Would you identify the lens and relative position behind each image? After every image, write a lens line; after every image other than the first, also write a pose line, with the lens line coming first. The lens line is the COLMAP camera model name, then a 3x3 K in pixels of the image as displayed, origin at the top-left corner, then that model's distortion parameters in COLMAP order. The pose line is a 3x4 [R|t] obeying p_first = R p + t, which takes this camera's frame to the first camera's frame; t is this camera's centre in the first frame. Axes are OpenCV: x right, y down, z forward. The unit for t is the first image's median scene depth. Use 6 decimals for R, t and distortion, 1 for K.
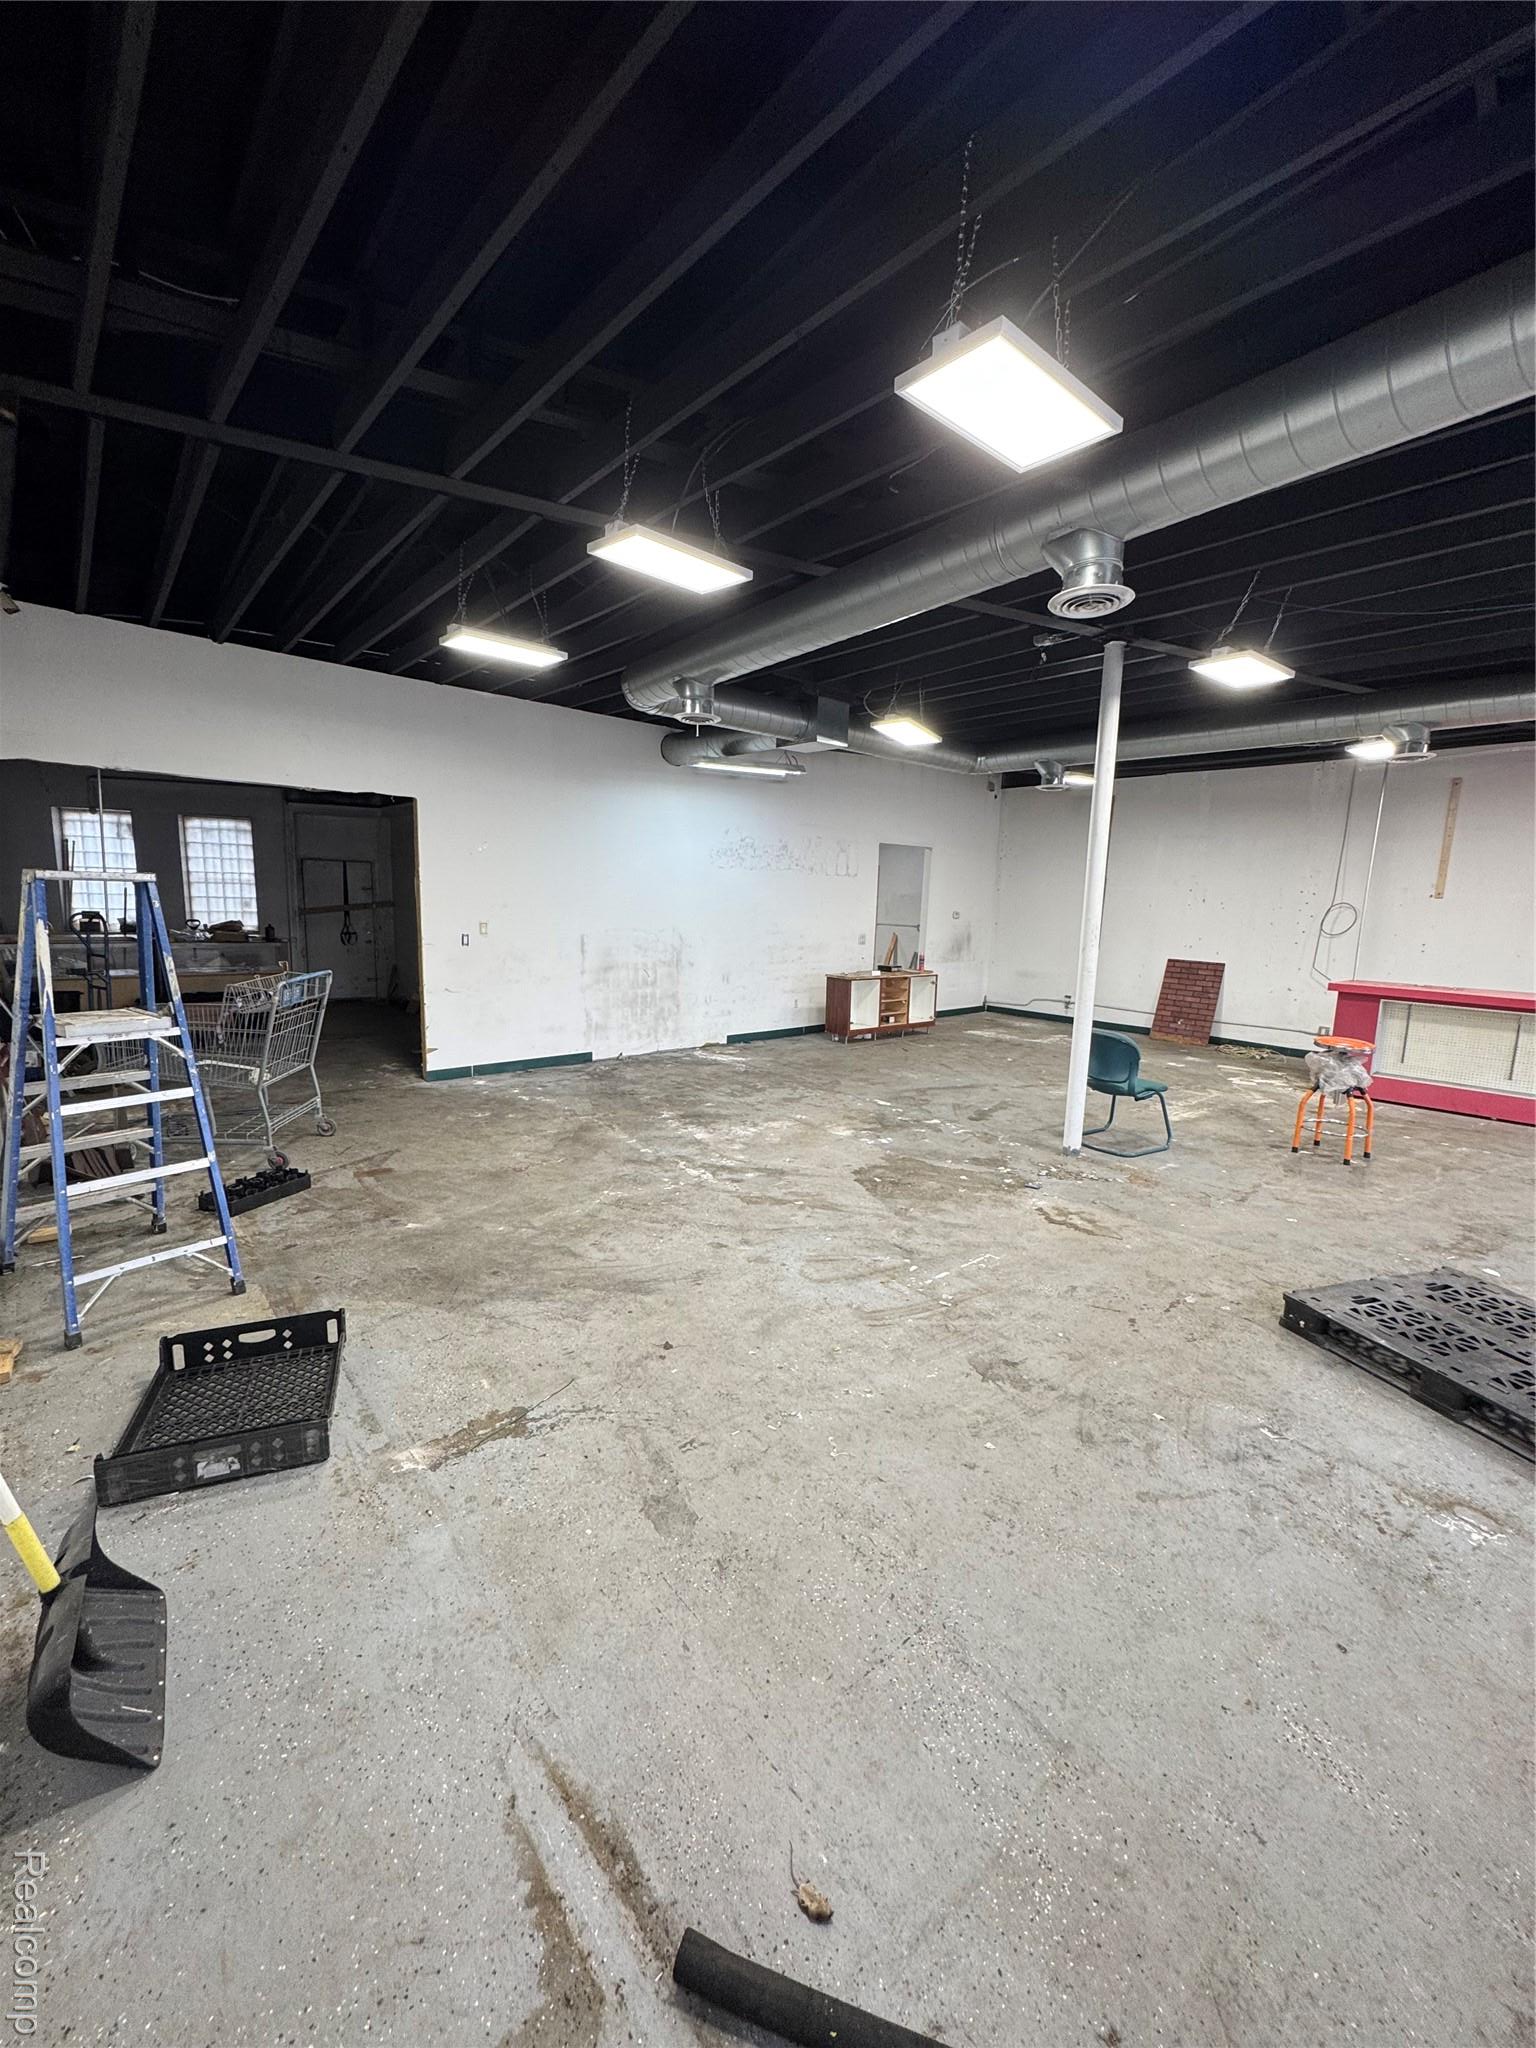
lens RADIAL K [[813.5, 0, 767.8], [0, 813.5, 1024.9], [0, 0, 1]] dist [-0.001744, 0.000588]
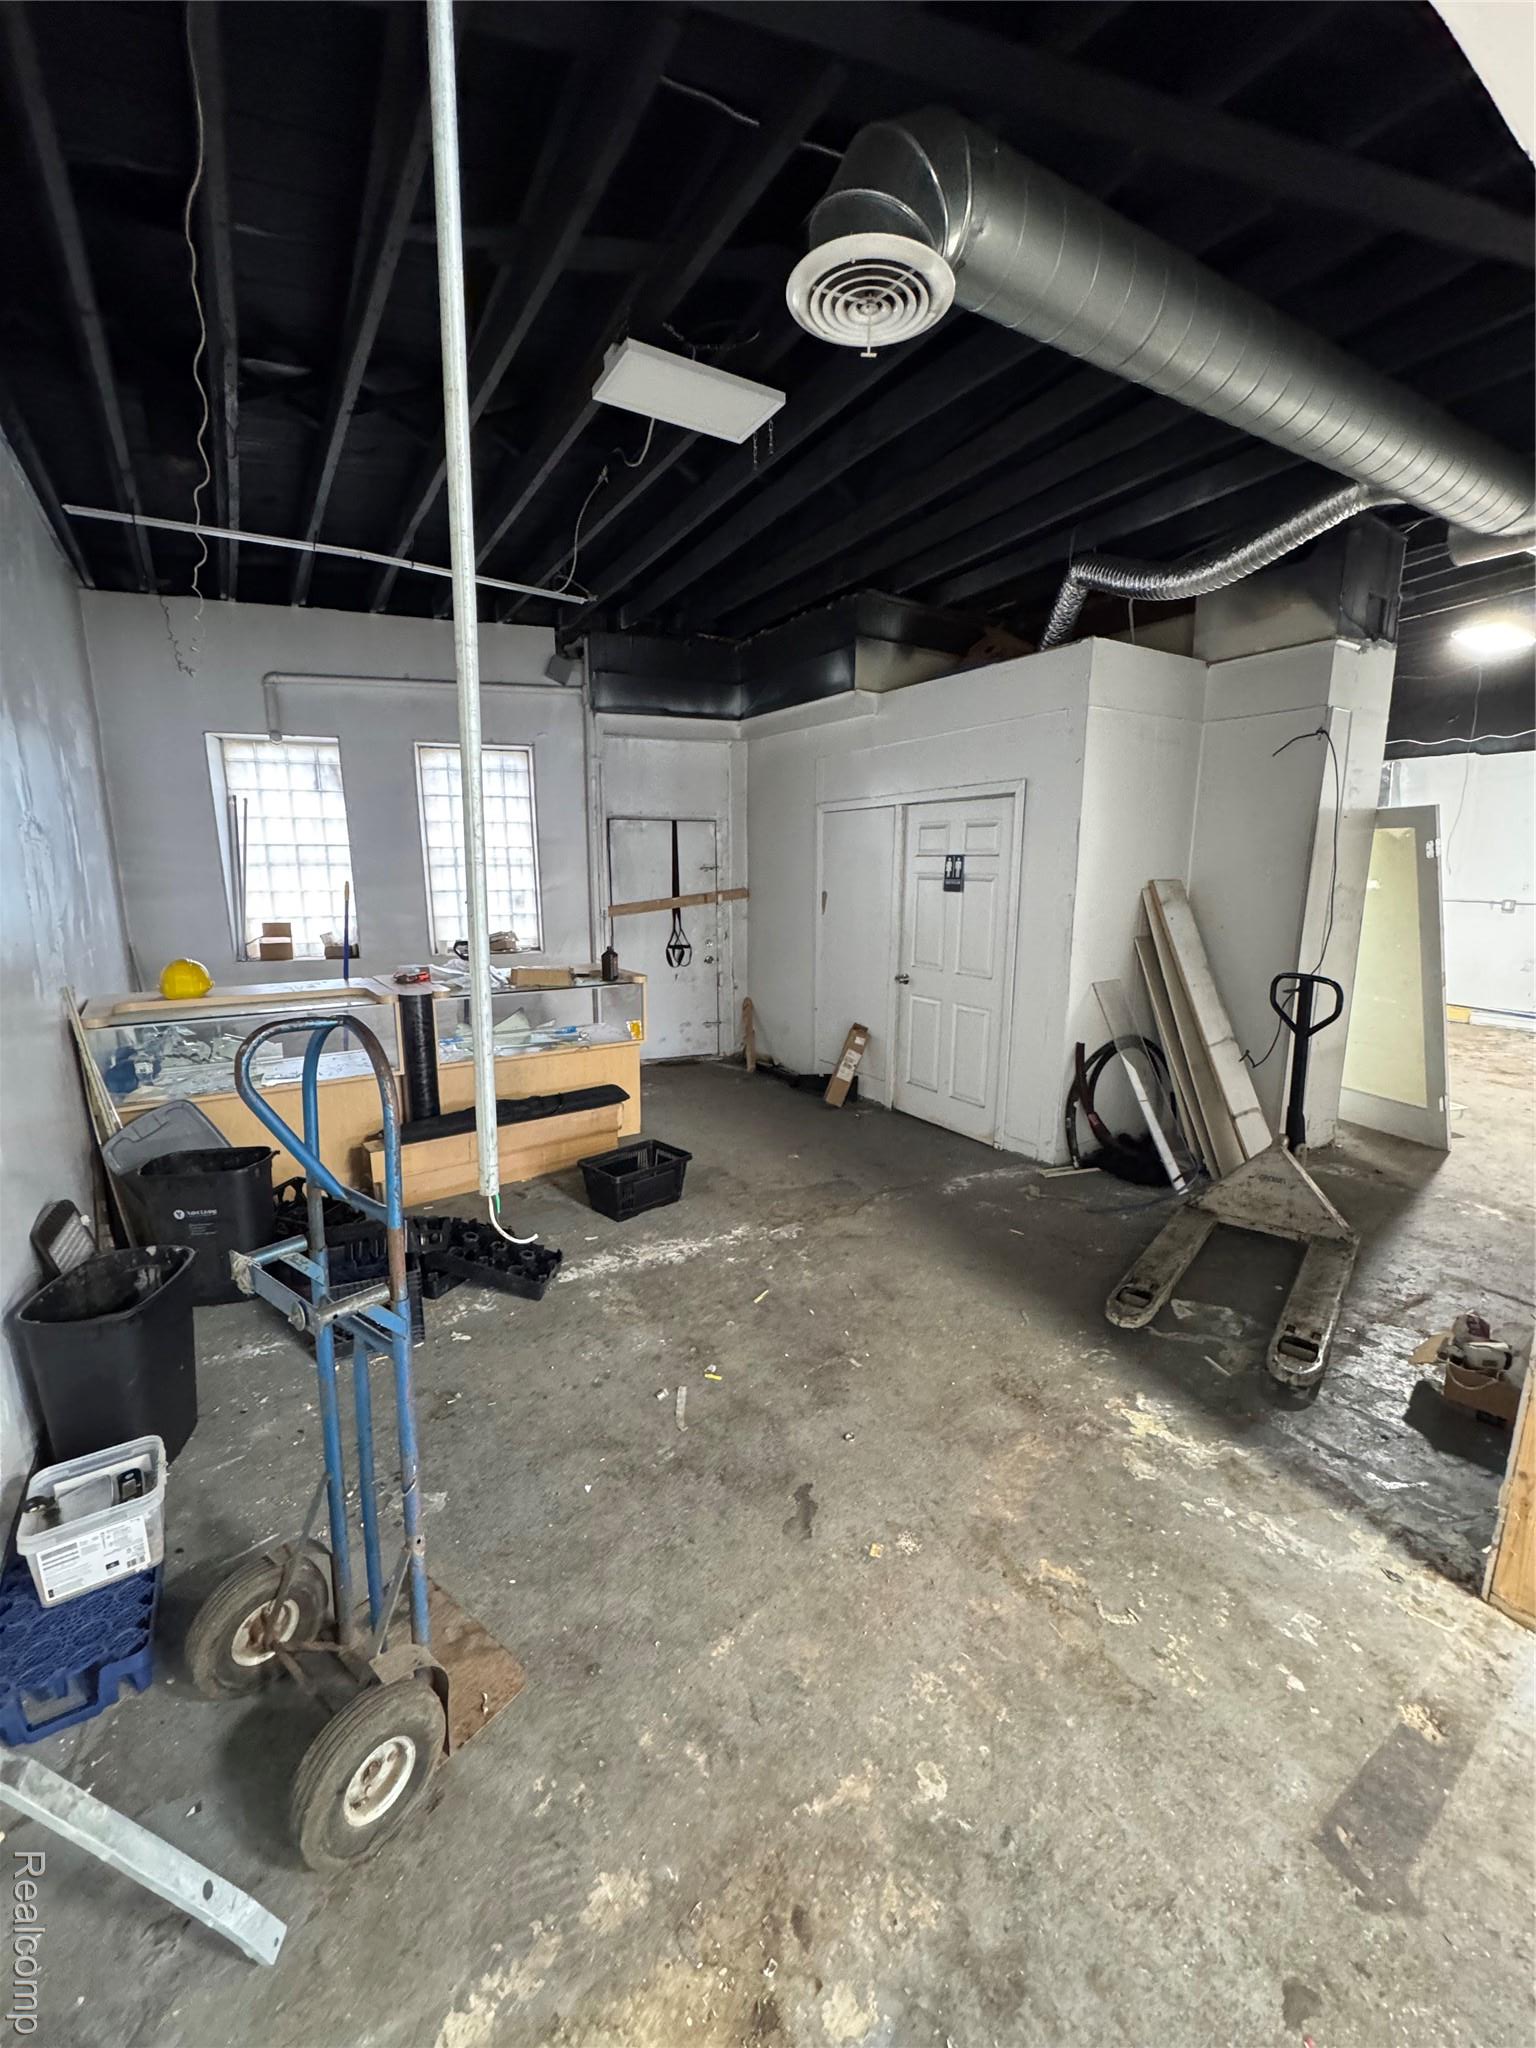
lens RADIAL K [[813.5, 0, 764.2], [0, 813.5, 1023.2], [0, 0, 1]] dist [-0.001744, 0.000588]
pose [[0.989928, -0.005006, -0.141484, -0.964851], [0.008897, 0.999599, 0.026884, -0.189255], [0.141293, -0.027872, 0.989575, 1.125030]]
